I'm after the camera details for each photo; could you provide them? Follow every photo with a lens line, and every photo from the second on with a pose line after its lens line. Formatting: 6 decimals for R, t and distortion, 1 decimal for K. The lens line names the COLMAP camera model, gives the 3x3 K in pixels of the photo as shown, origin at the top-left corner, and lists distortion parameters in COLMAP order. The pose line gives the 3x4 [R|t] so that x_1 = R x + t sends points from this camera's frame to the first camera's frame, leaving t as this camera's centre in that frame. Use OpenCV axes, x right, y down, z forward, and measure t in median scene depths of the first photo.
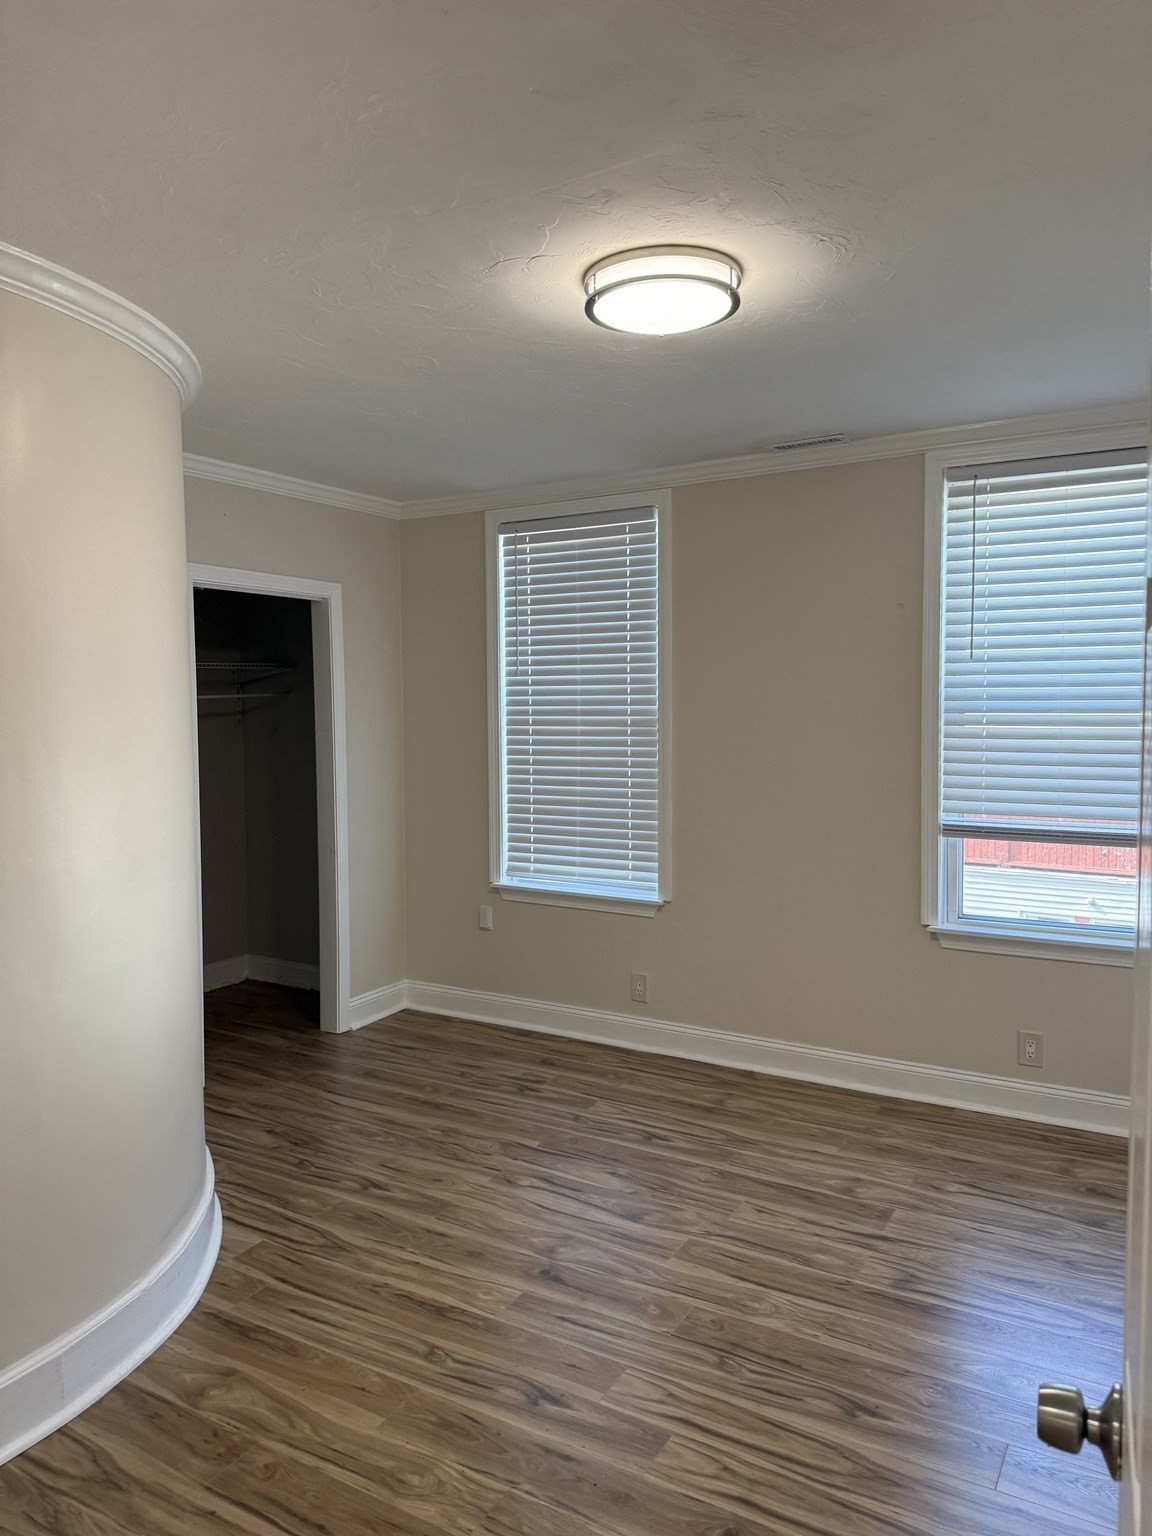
lens RADIAL K [[1079.3, 0, 571.0], [0, 1079.3, 752.9], [0, 0, 1]] dist [0.042623, -0.041608]
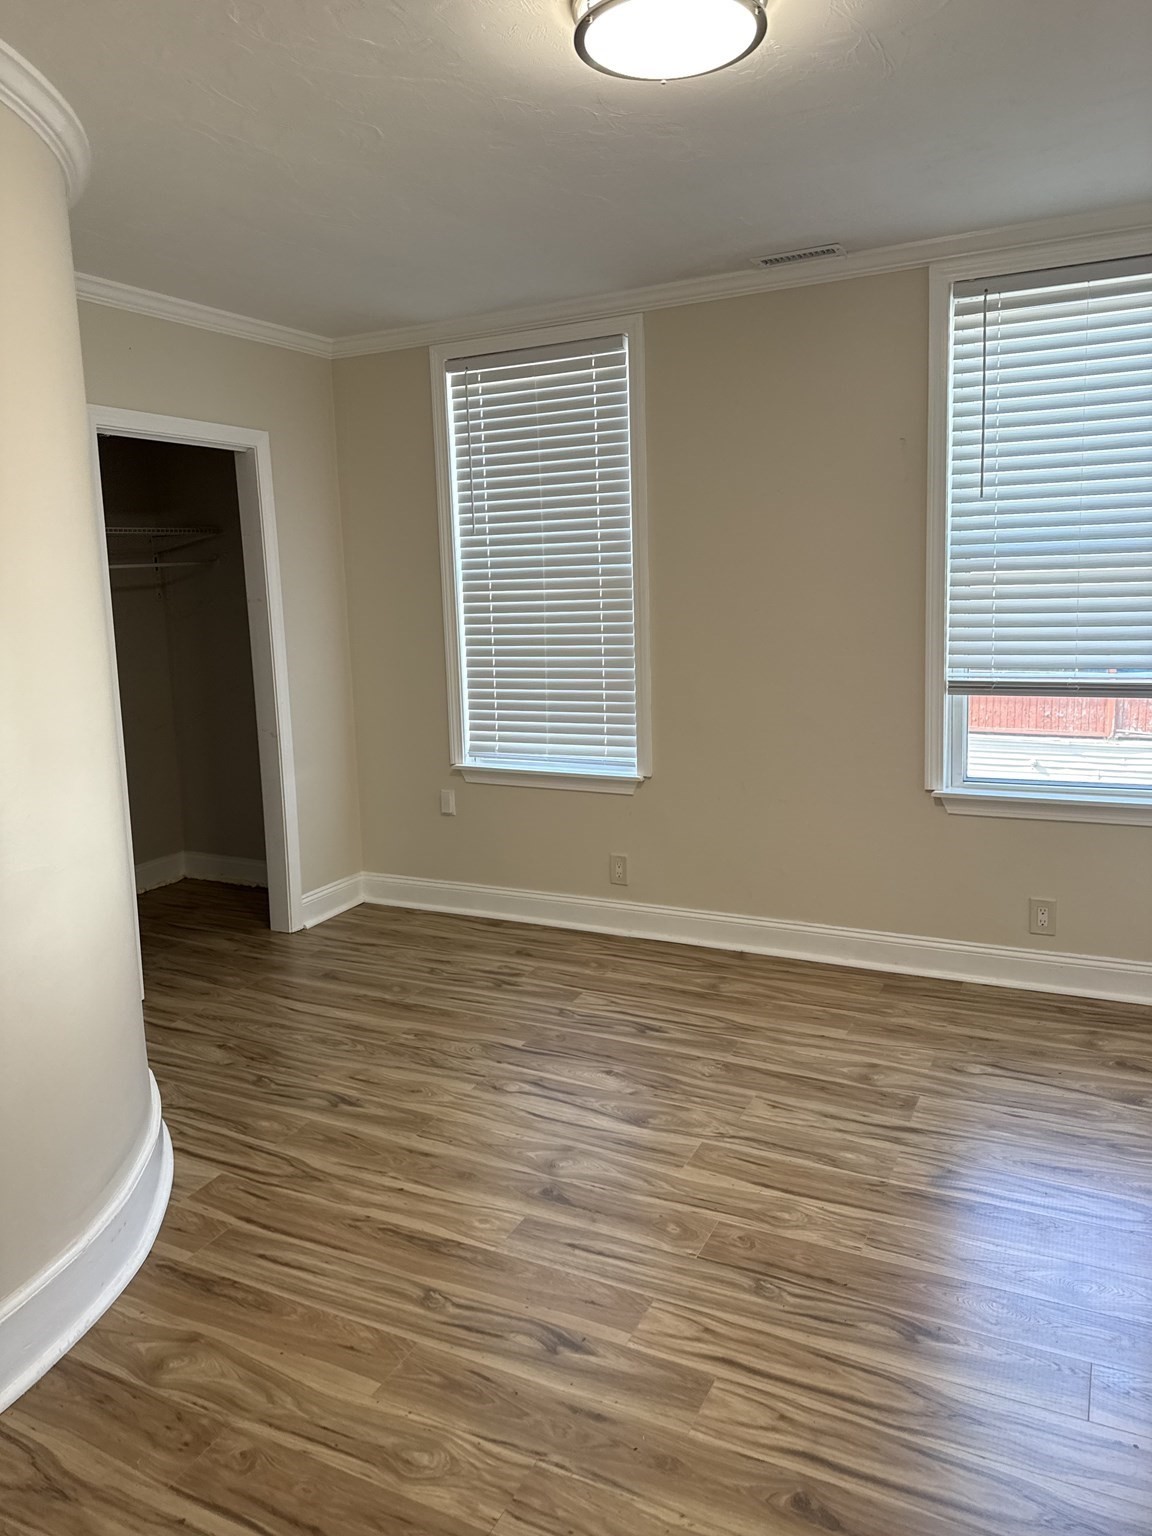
lens RADIAL K [[1082.9, 0, 578.6], [0, 1082.9, 714.3], [0, 0, 1]] dist [0.055662, -0.052951]
pose [[0.997344, -0.033346, 0.064759, -0.044244], [0.028458, 0.996778, 0.074994, 0.022107], [-0.067051, -0.072952, 0.995079, 0.140044]]
